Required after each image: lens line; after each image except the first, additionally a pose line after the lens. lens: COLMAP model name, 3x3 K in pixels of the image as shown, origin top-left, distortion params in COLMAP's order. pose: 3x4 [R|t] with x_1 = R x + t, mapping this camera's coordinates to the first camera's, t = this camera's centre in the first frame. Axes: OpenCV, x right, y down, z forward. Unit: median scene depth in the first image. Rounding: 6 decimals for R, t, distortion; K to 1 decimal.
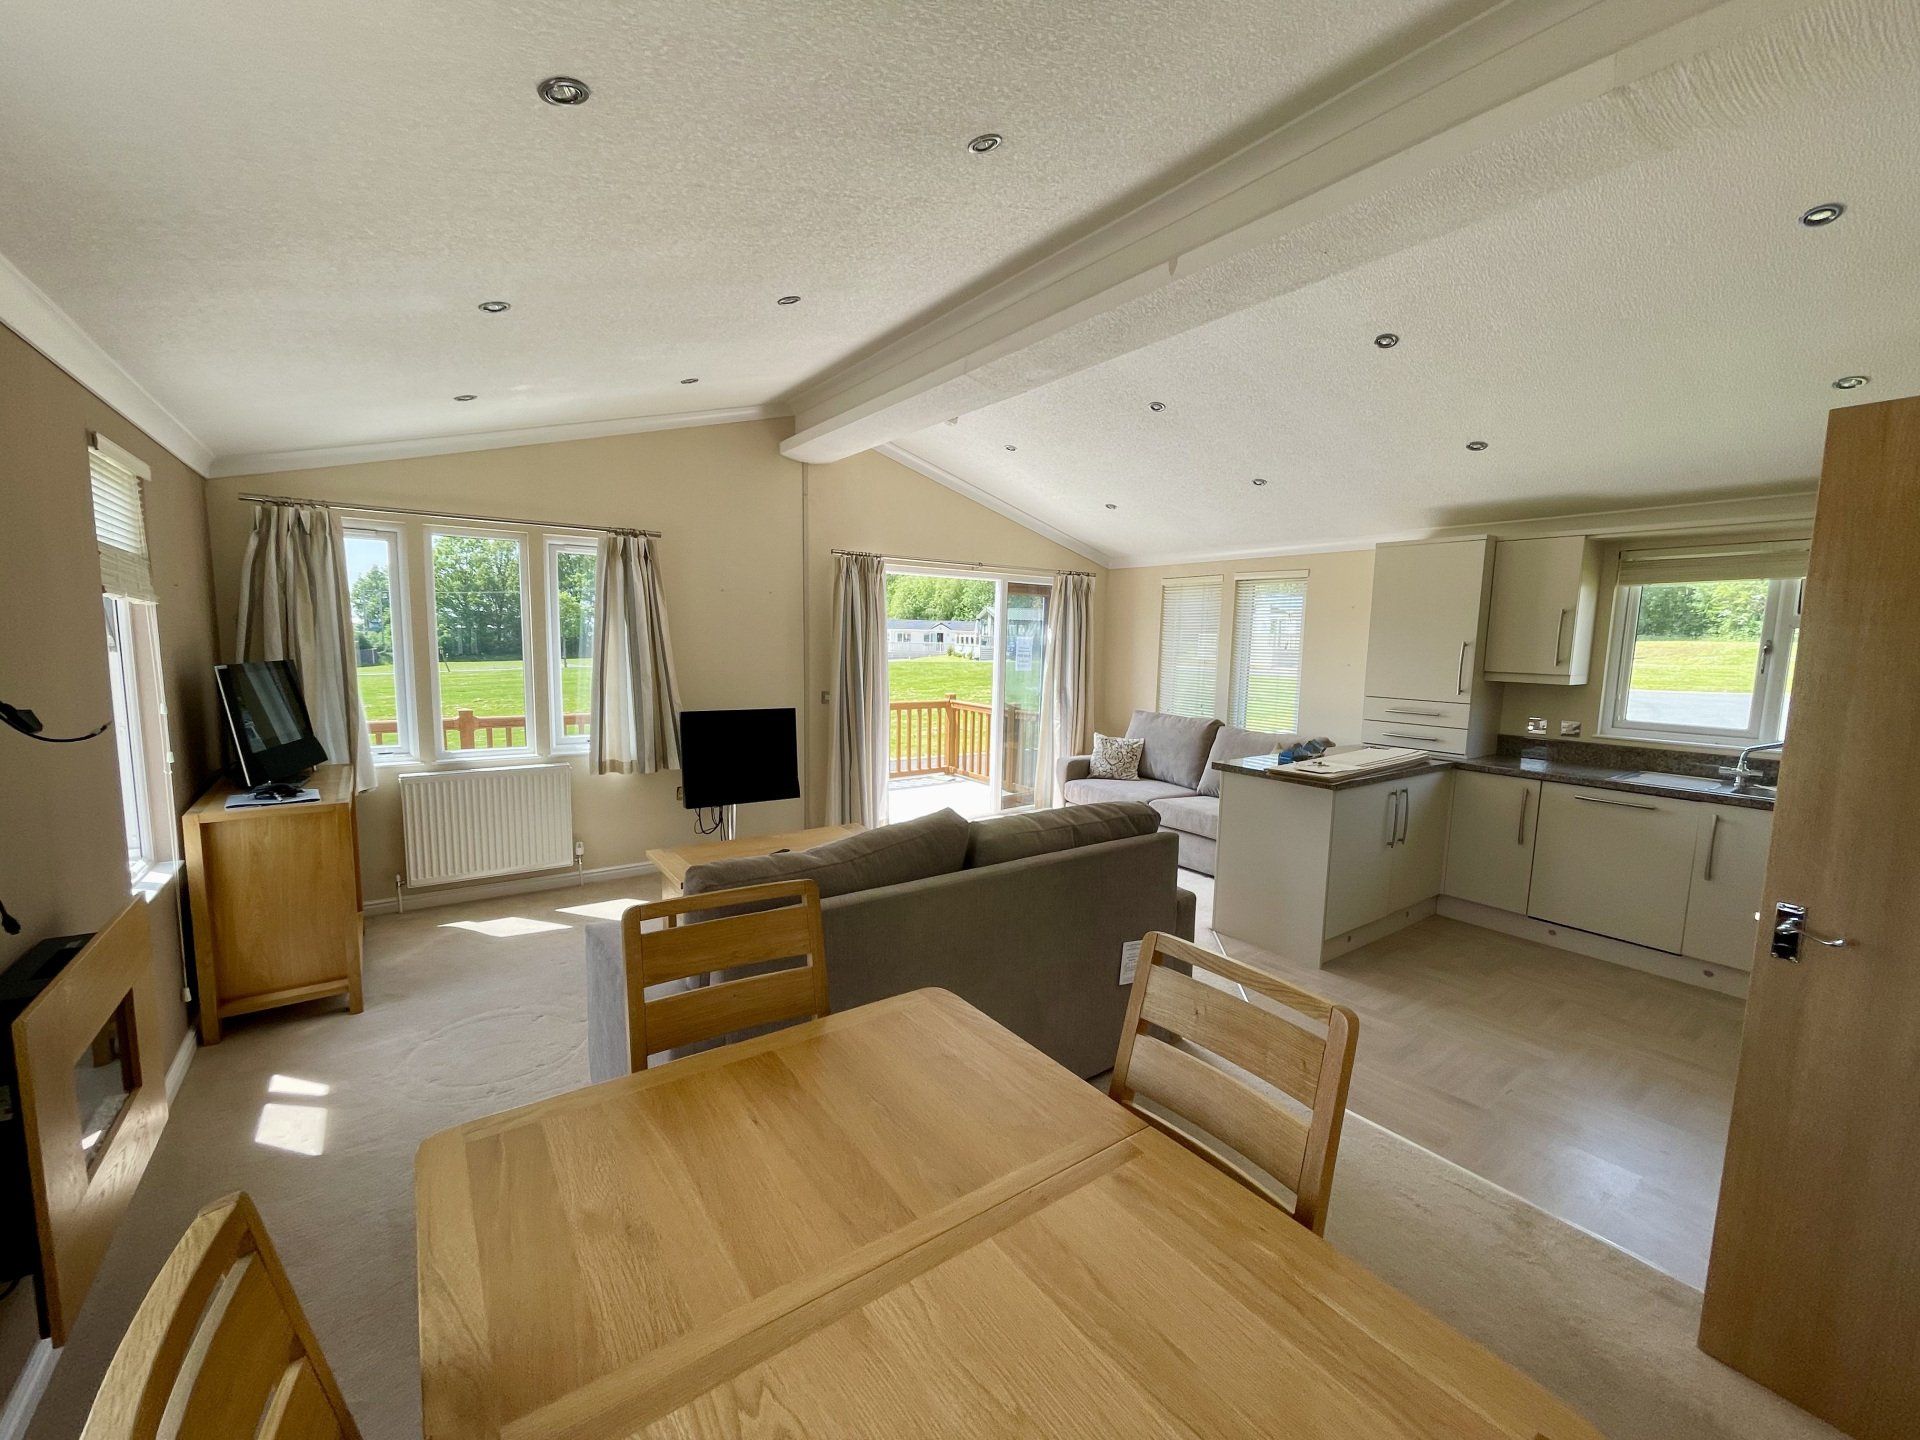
lens RADIAL K [[780.2, 0, 970.4], [0, 780.2, 728.4], [0, 0, 1]] dist [-0.001397, -0.000760]
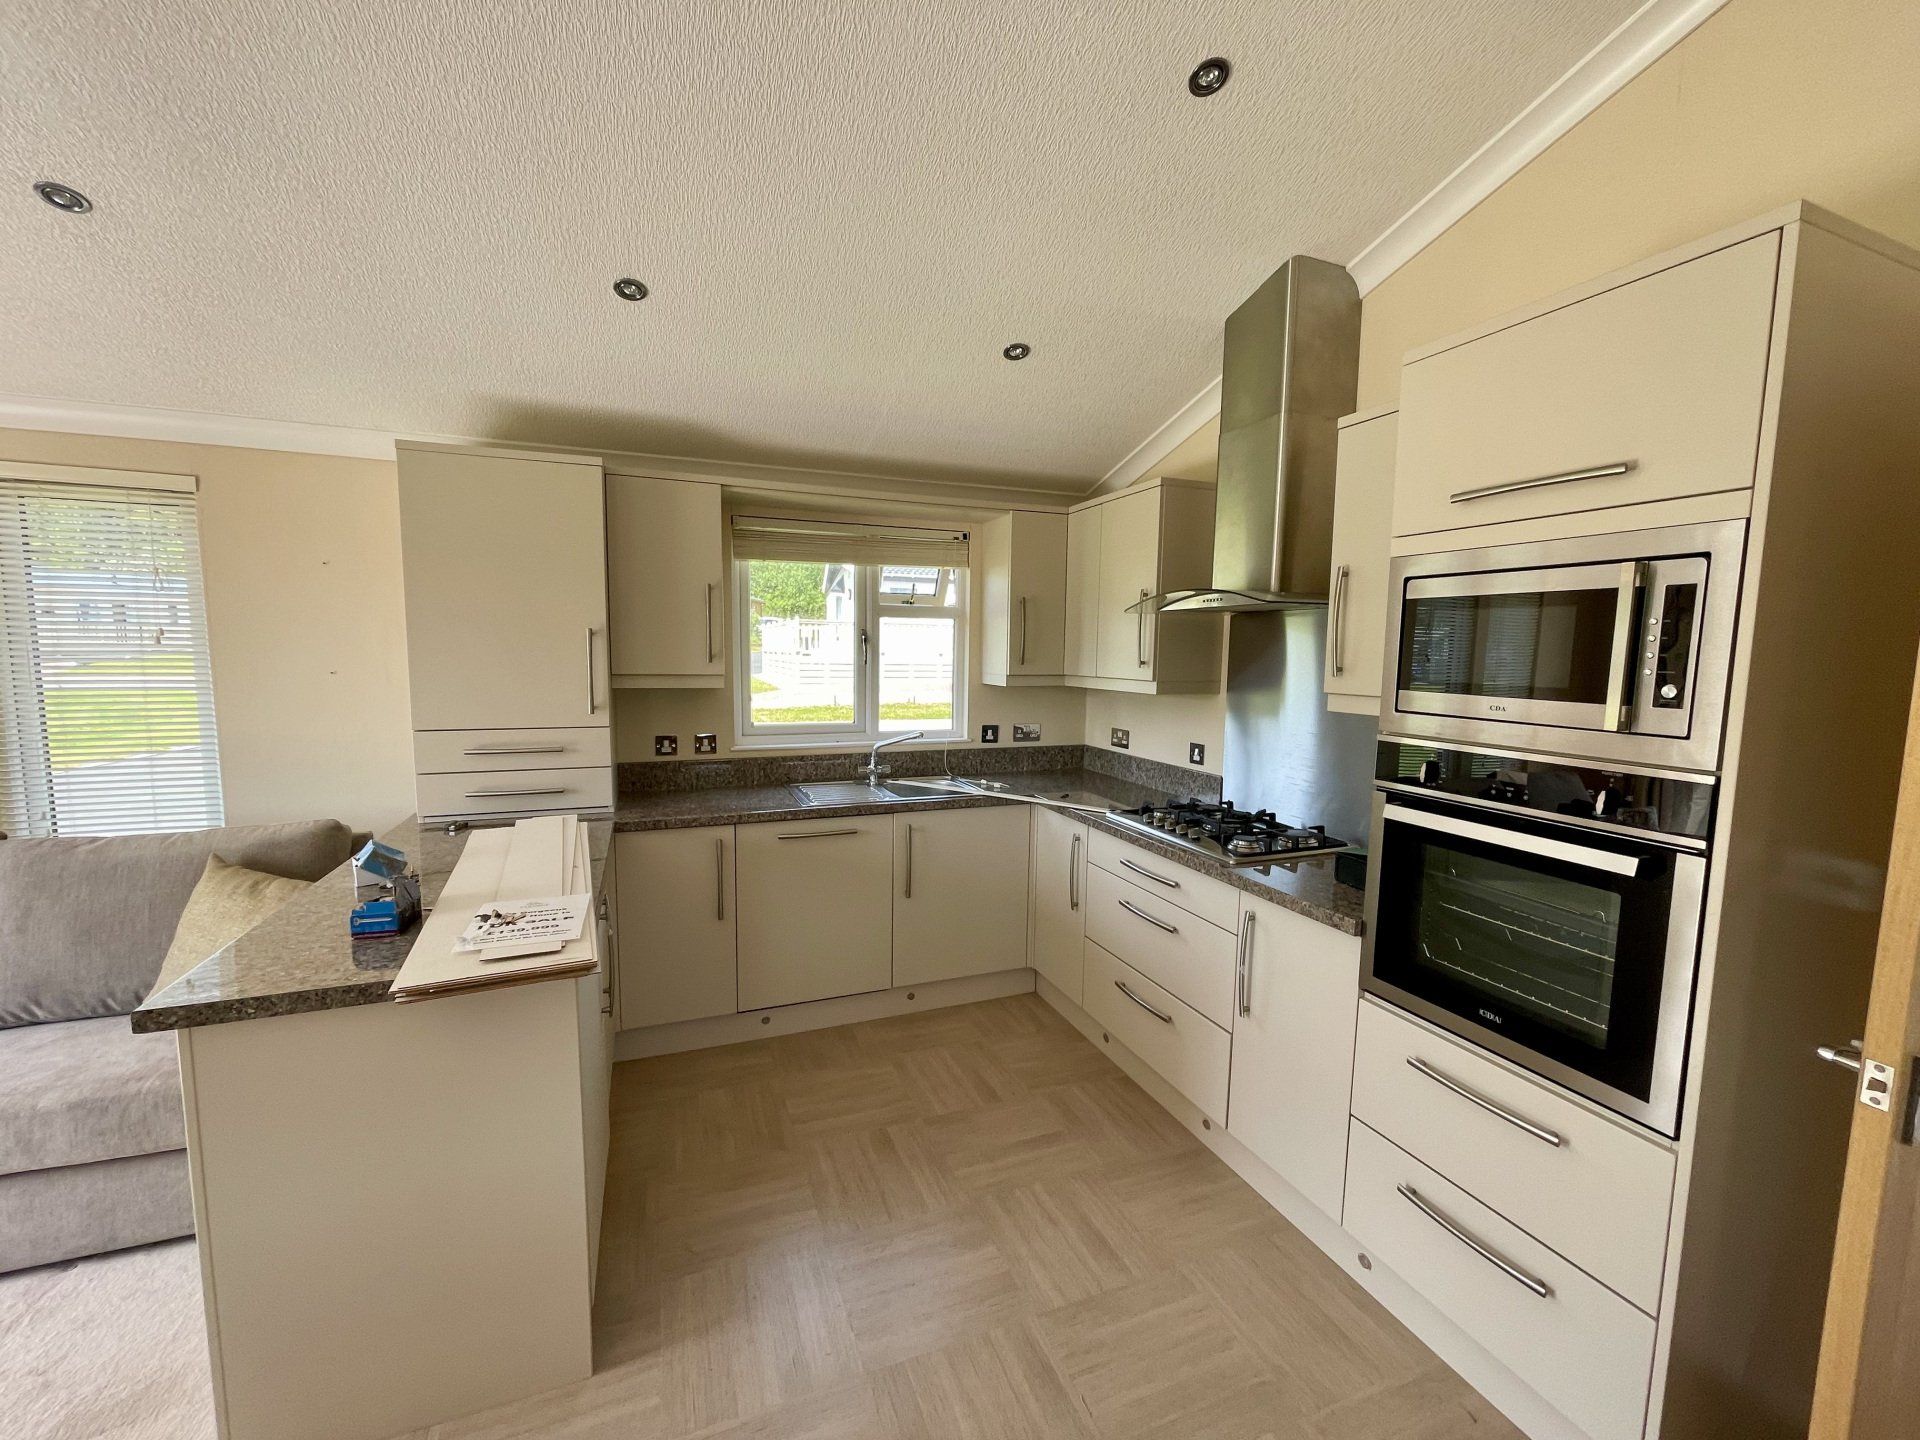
lens RADIAL K [[780.2, 0, 950.1], [0, 780.2, 732.0], [0, 0, 1]] dist [-0.001397, -0.000760]
pose [[0.270375, -0.122774, 0.954895, 0.109422], [0.100609, 0.990008, 0.098802, -0.063812], [-0.957484, 0.069357, 0.280025, 0.572423]]
